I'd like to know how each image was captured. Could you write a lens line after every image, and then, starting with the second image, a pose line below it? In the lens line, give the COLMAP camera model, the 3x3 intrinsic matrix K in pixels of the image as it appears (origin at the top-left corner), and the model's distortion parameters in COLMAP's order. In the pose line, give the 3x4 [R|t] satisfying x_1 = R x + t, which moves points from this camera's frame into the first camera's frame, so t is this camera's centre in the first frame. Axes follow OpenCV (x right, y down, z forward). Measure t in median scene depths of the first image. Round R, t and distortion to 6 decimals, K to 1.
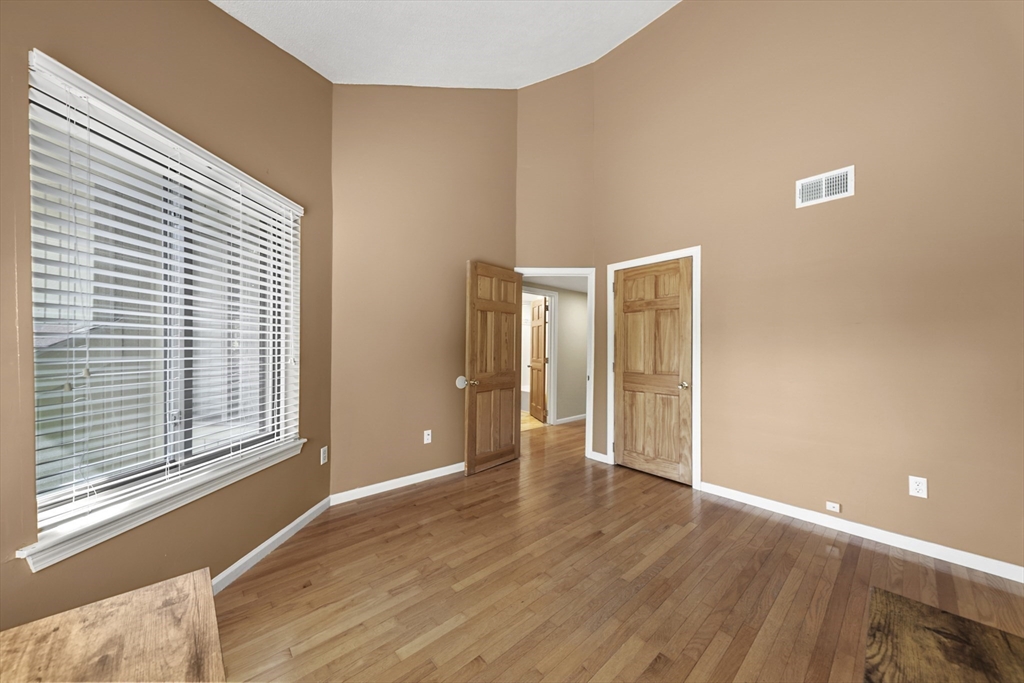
lens RADIAL K [[342.9, 0, 512.8], [0, 342.9, 347.3], [0, 0, 1]] dist [0.000343, -0.000180]
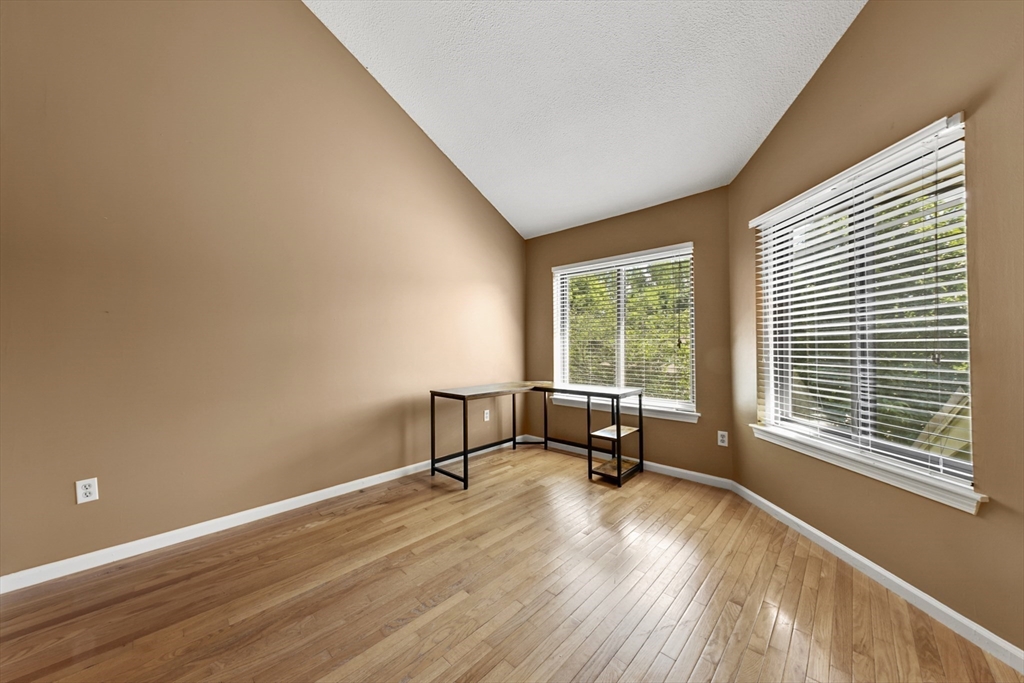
lens RADIAL K [[361.9, 0, 517.3], [0, 361.9, 351.2], [0, 0, 1]] dist [0.001415, 0.000055]
pose [[-0.996254, -0.002937, -0.086426, 0.157819], [-0.003457, 0.999977, 0.005873, 0.018282], [0.086407, 0.006149, -0.996241, 1.121196]]
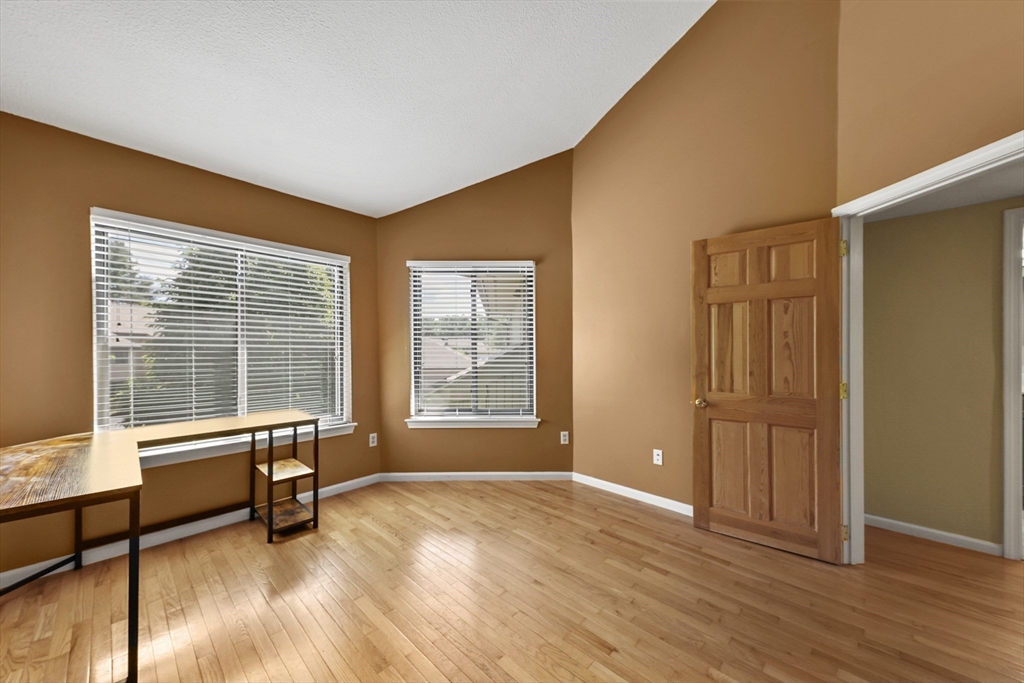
lens RADIAL K [[361.9, 0, 517.3], [0, 361.9, 351.2], [0, 0, 1]] dist [0.001415, 0.000055]
pose [[0.090845, -0.005798, -0.995848, 0.649190], [0.000456, 0.999983, -0.005780, -0.005897], [0.995865, 0.000071, 0.090846, 0.555806]]
